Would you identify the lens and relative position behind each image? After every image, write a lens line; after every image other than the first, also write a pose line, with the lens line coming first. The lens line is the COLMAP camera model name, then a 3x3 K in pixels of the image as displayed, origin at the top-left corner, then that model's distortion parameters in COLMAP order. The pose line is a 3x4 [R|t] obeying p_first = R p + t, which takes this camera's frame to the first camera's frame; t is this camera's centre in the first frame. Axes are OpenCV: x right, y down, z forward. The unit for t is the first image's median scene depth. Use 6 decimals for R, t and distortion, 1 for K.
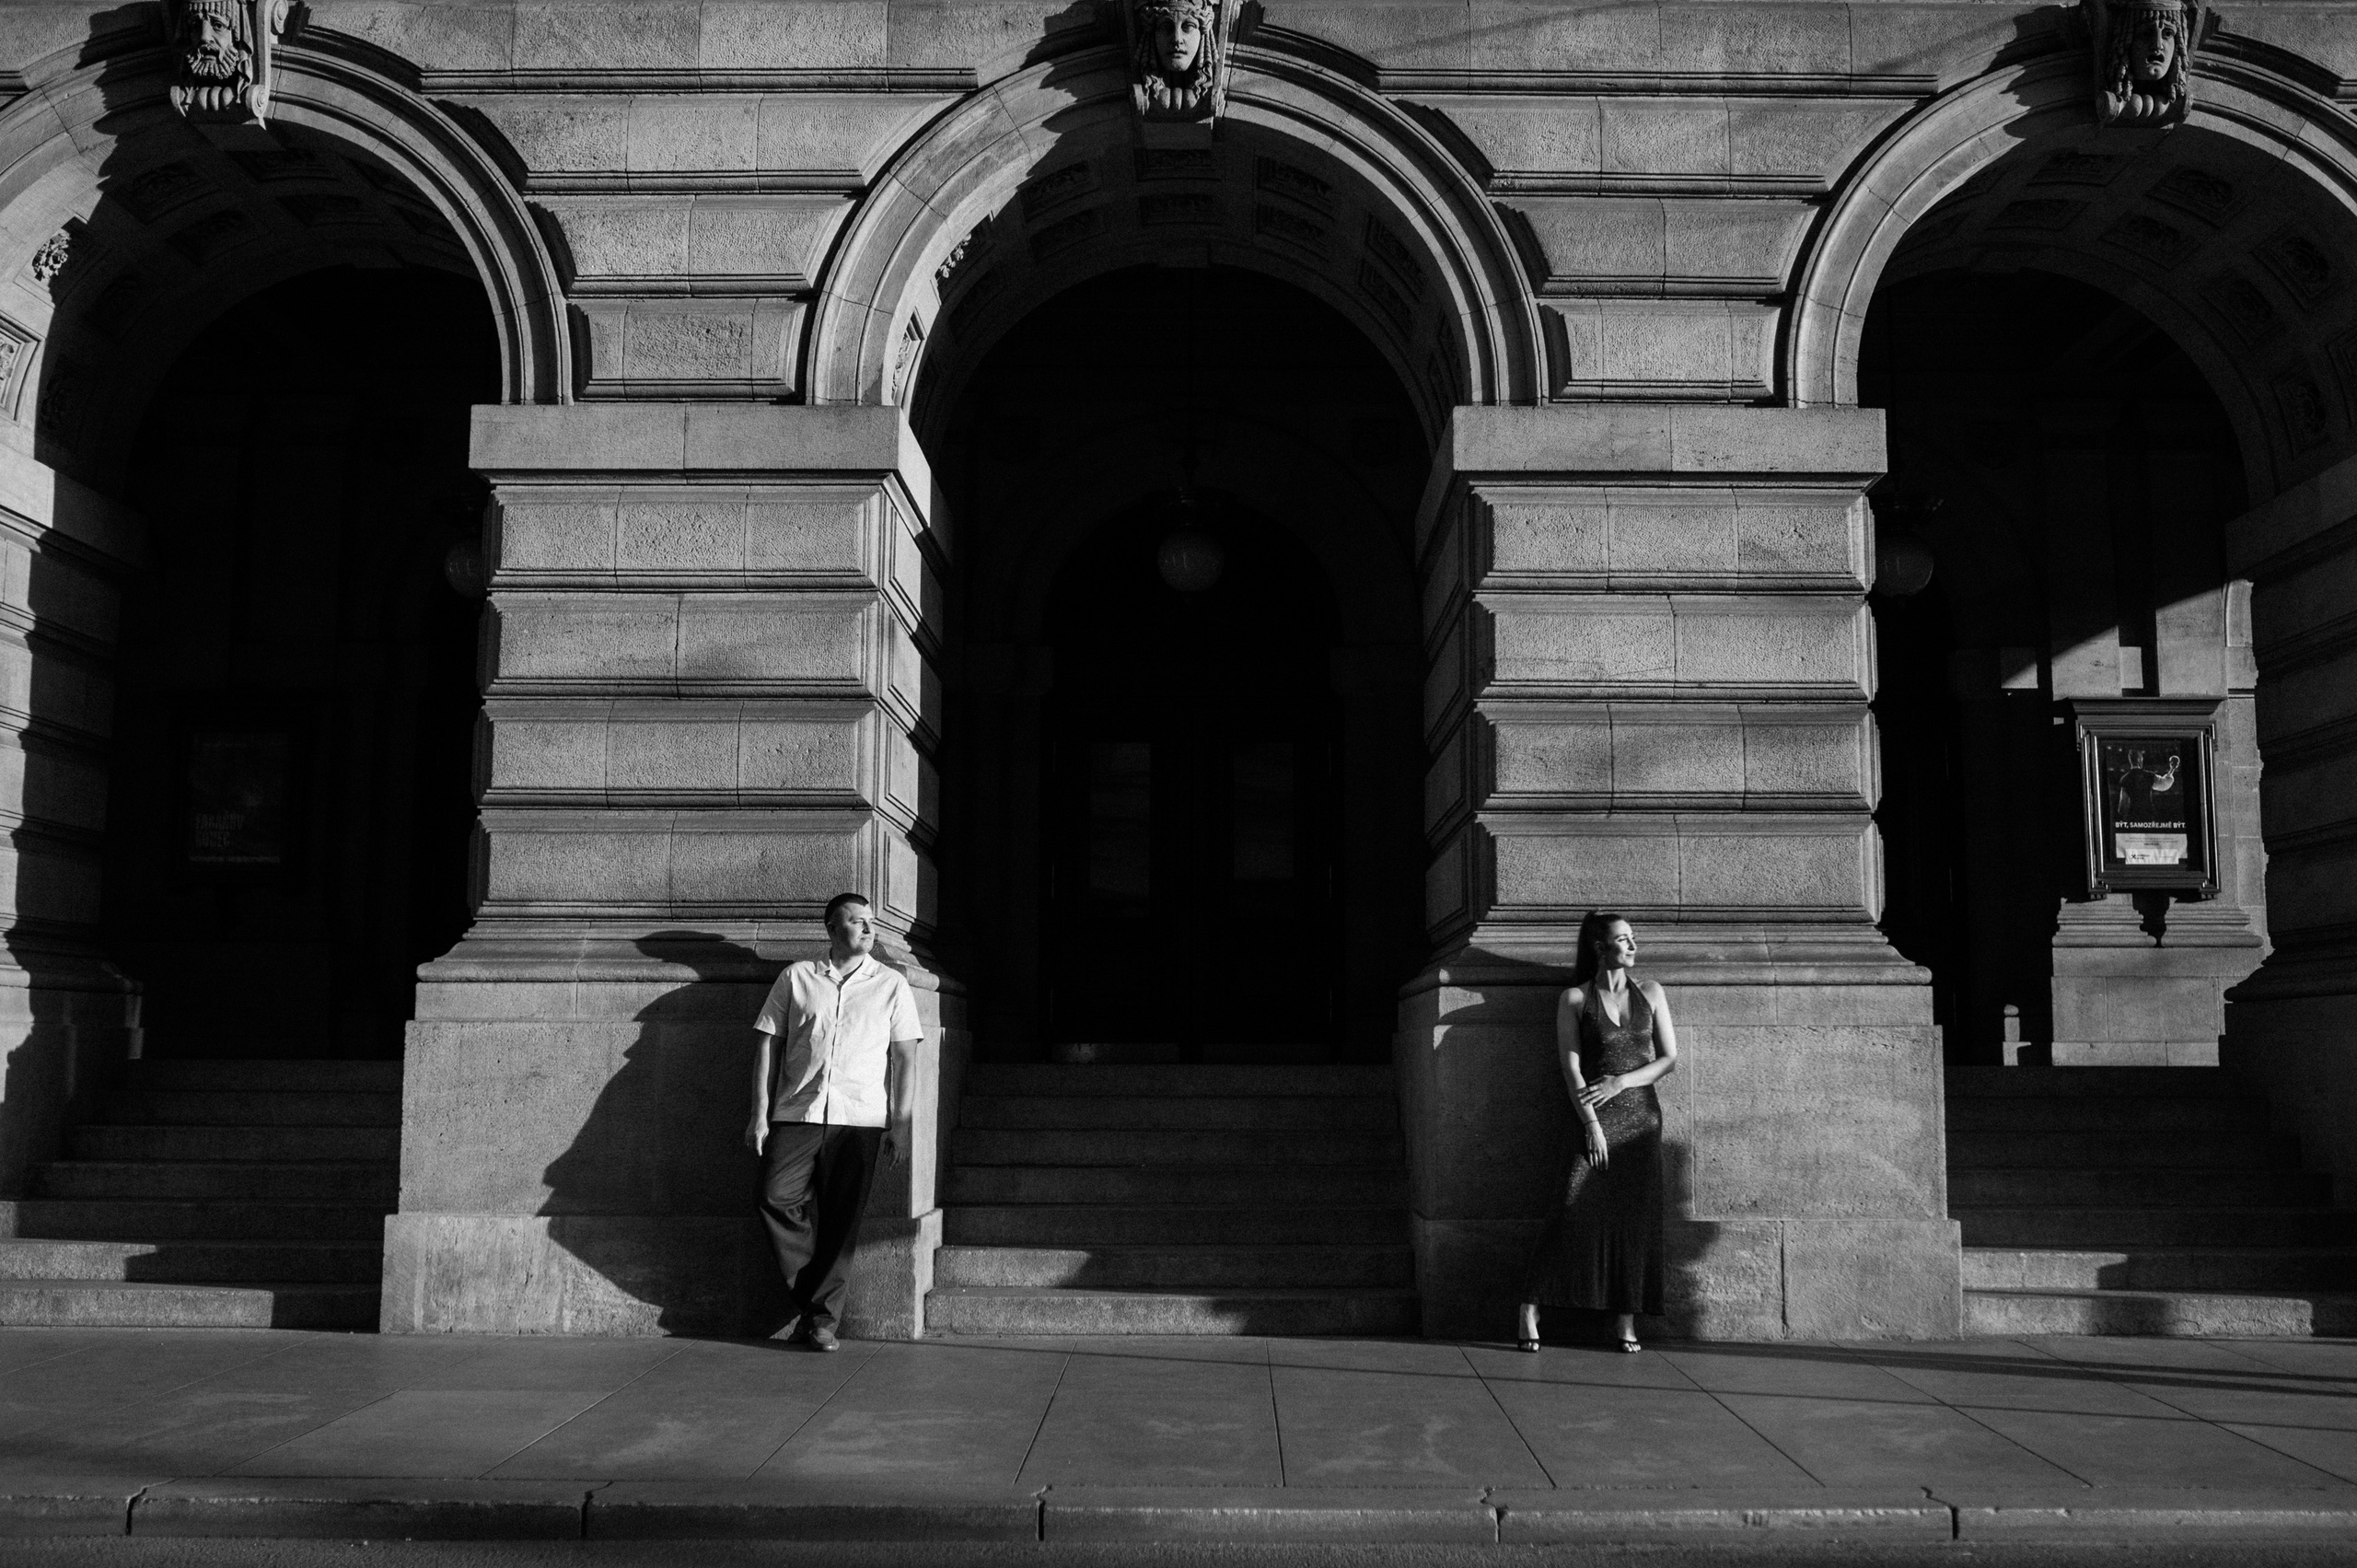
lens RADIAL K [[2277.4, 0, 1178.5], [0, 2277.4, 784.0], [0, 0, 1]] dist [-0.084340, 0.096977]
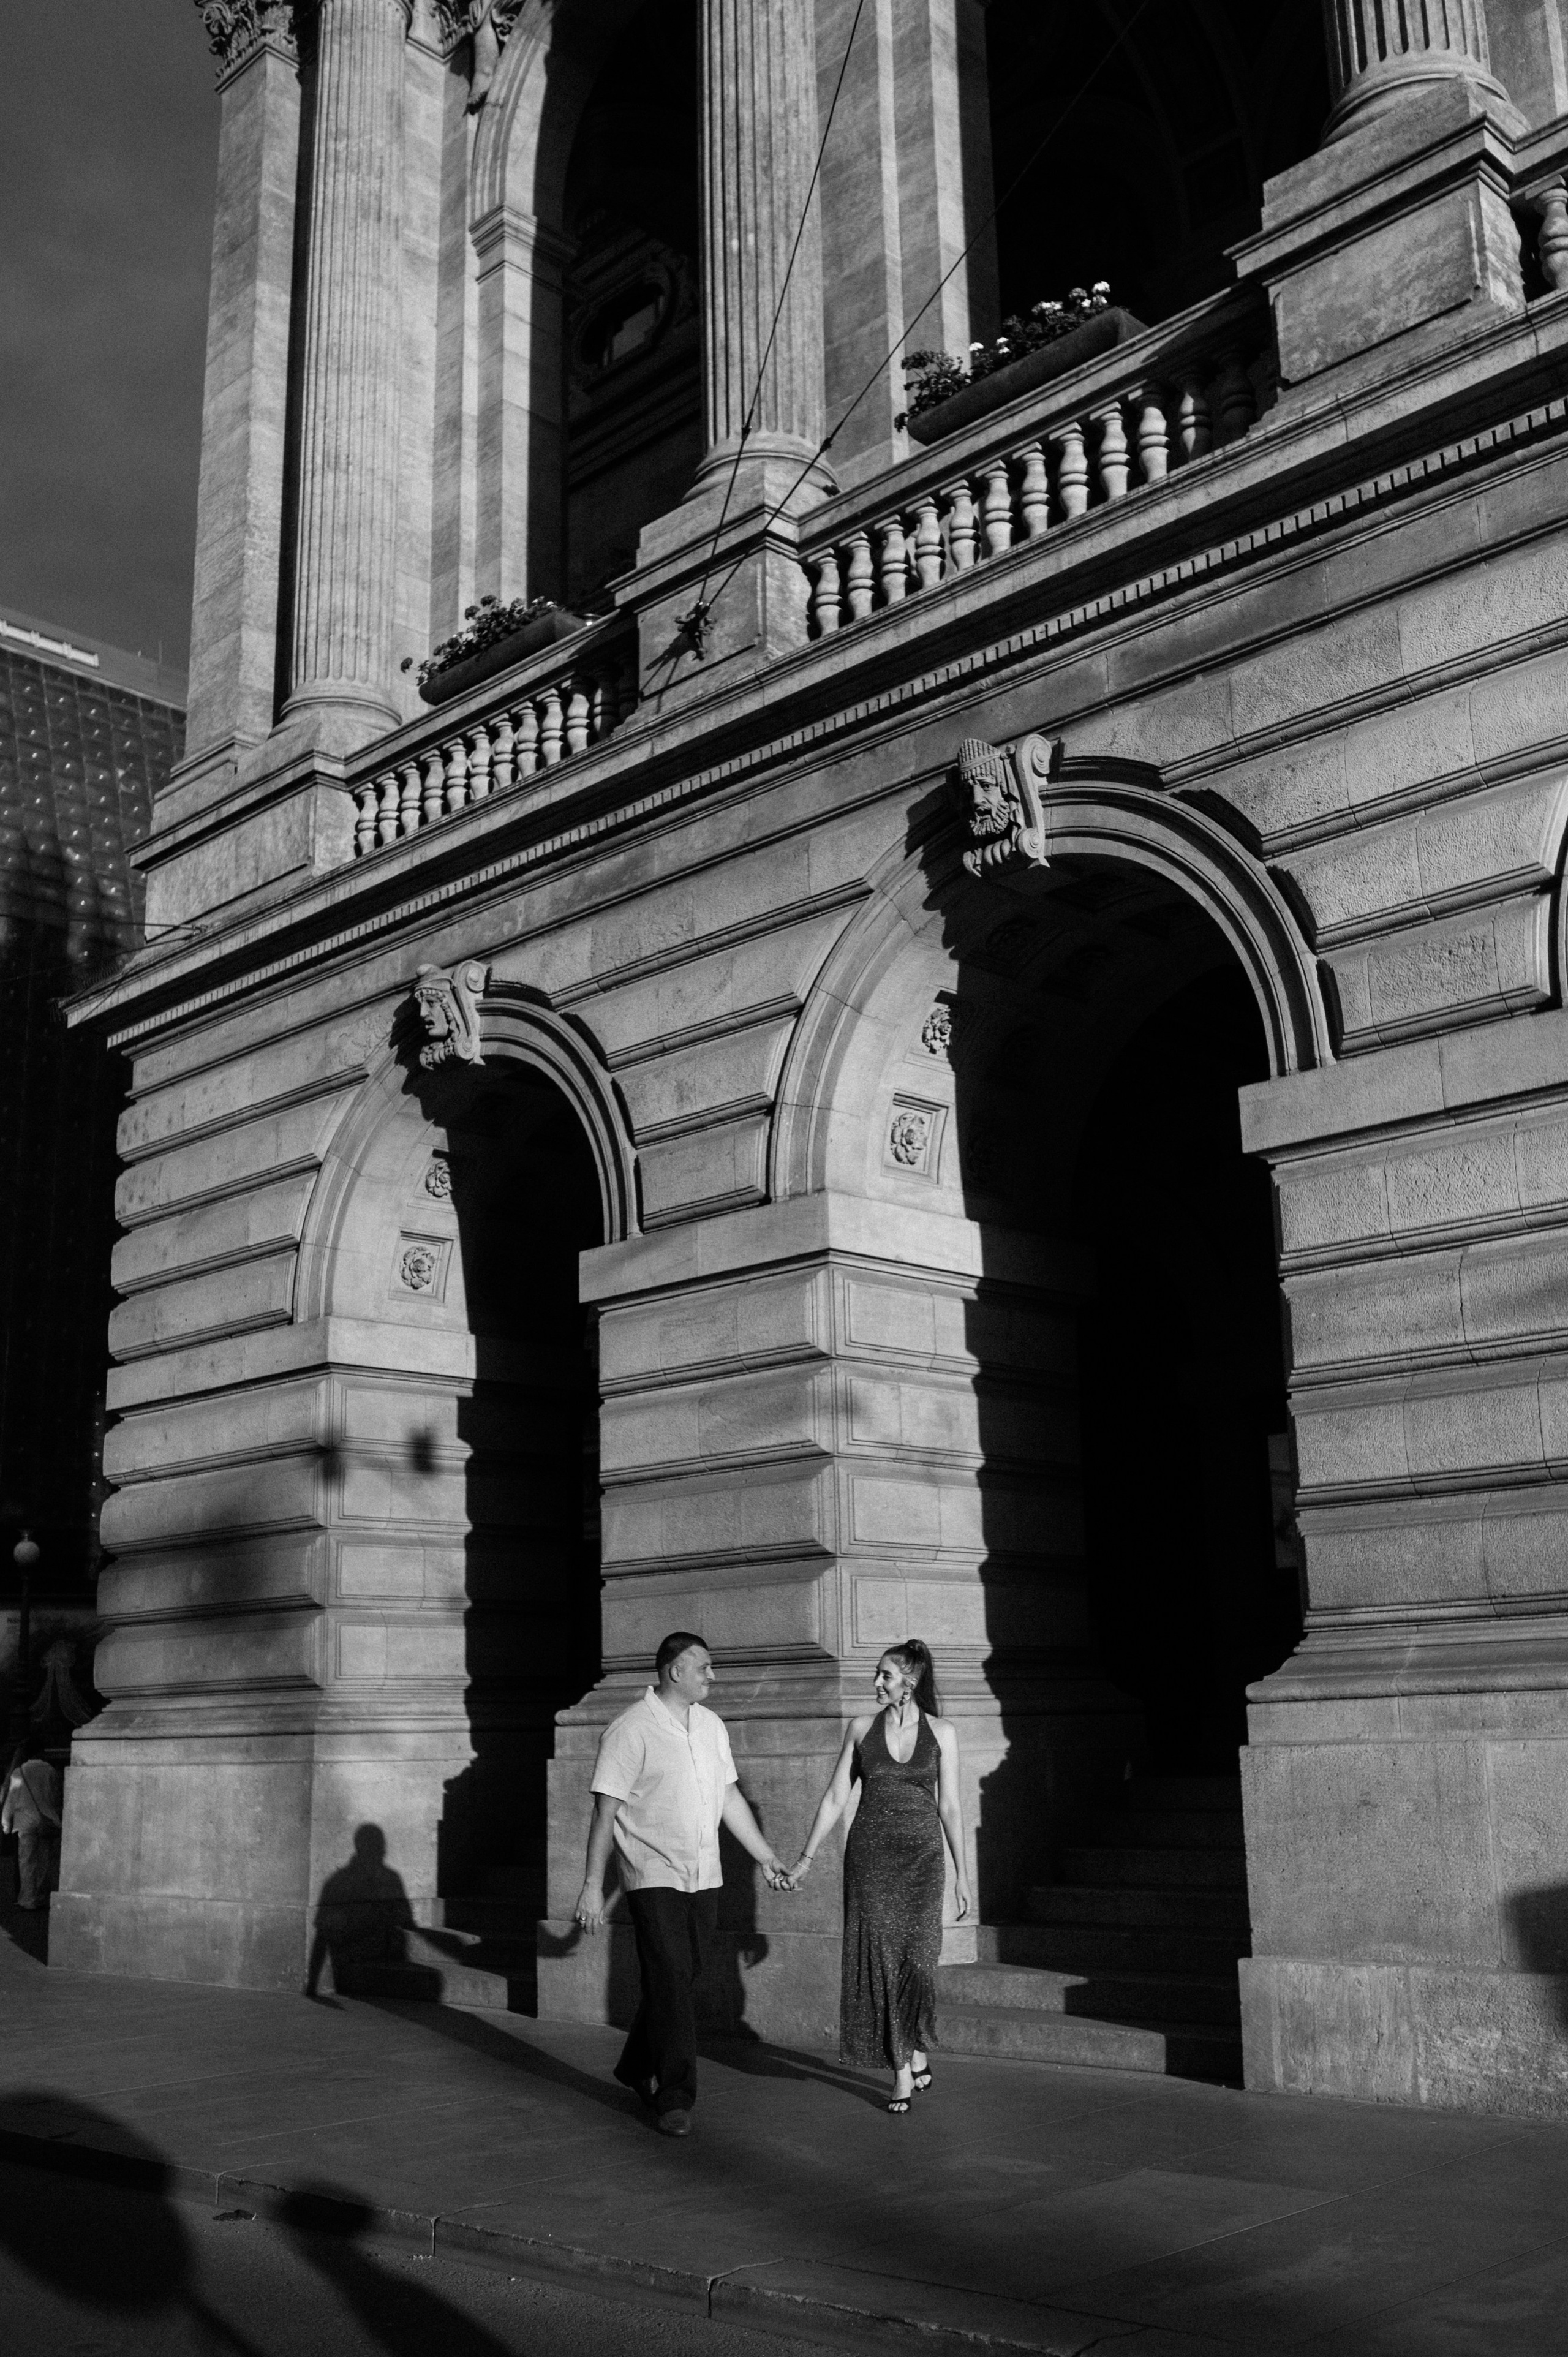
lens RADIAL K [[2277.4, 0, 784.0], [0, 2277.4, 1178.5], [0, 0, 1]] dist [-0.084340, 0.096977]
pose [[0.713875, -0.187386, -0.674736, 0.192925], [0.108920, 0.981518, -0.157347, 0.000357], [0.691751, 0.038834, 0.721091, 0.174075]]
